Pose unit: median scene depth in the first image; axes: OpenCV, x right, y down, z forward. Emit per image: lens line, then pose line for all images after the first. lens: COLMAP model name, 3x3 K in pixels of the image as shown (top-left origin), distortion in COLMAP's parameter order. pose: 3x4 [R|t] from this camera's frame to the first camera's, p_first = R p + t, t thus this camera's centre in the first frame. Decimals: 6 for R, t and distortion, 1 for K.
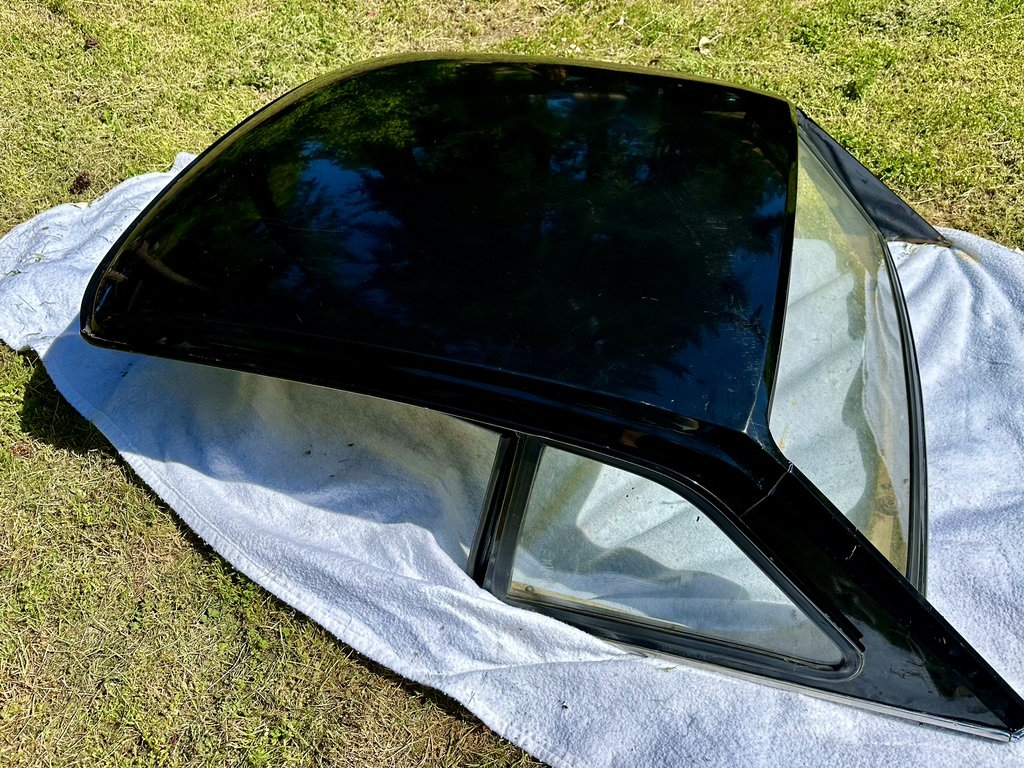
lens RADIAL K [[696.9, 0, 510.7], [0, 696.9, 382.1], [0, 0, 1]] dist [0.005782, 0.001765]
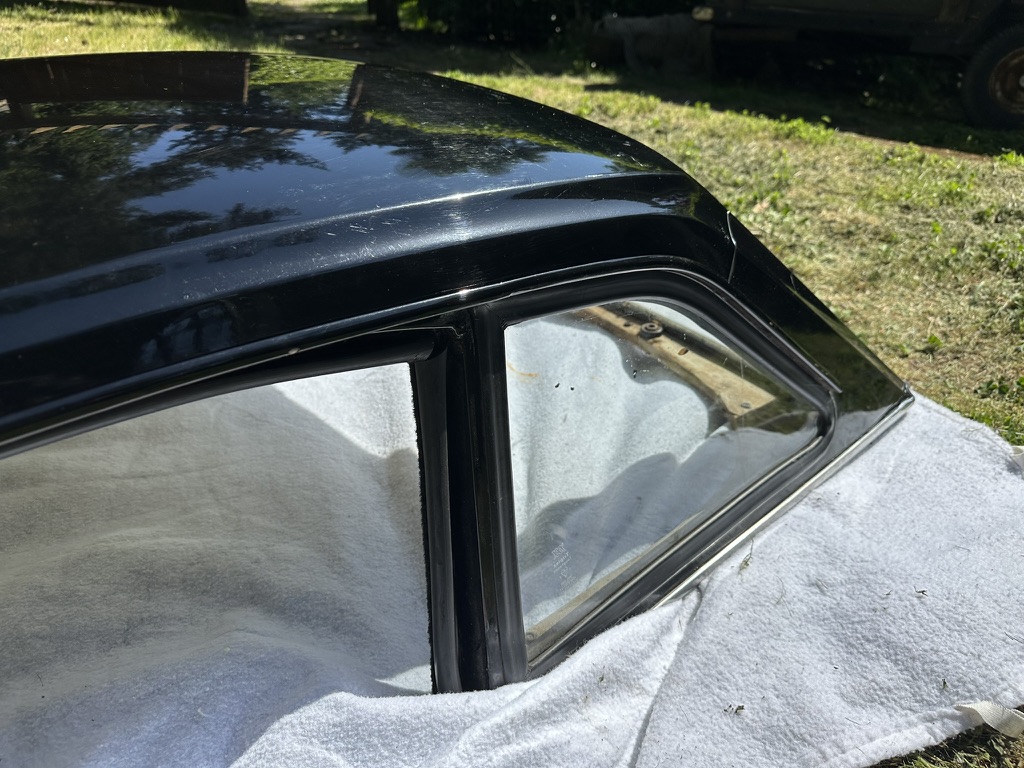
lens RADIAL K [[696.9, 0, 514.5], [0, 696.9, 385.9], [0, 0, 1]] dist [0.005782, 0.001765]
pose [[0.584289, -0.463988, 0.665824, -0.284064], [0.558898, 0.824929, 0.084406, 0.075081], [-0.588421, 0.322810, 0.741319, 0.545794]]
